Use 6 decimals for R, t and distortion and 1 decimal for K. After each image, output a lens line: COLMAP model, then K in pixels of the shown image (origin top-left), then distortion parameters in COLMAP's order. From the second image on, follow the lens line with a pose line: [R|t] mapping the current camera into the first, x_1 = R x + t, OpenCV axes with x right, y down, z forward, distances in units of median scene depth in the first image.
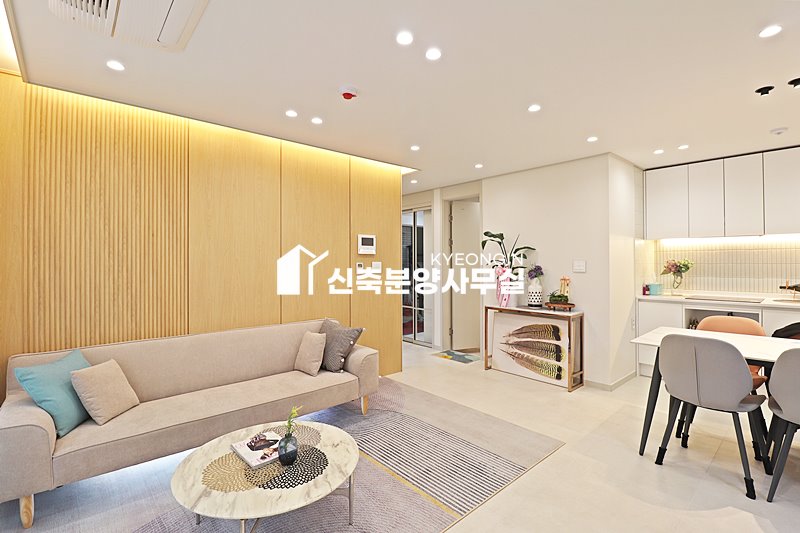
lens RADIAL K [[370.6, 0, 399.2], [0, 370.6, 260.8], [0, 0, 1]] dist [0.003145, -0.016037]
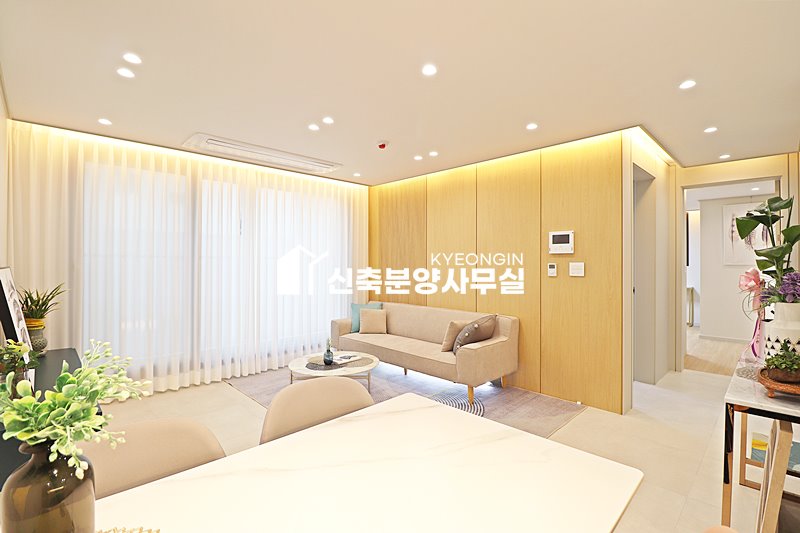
lens RADIAL K [[367.9, 0, 400.0], [0, 367.9, 266.5], [0, 0, 1]] dist [0.032135, -0.015827]
pose [[0.053835, 0.014479, -0.998445, 0.744637], [0.001596, 0.999892, 0.014586, -0.001726], [0.998549, -0.002379, 0.053806, 0.567311]]
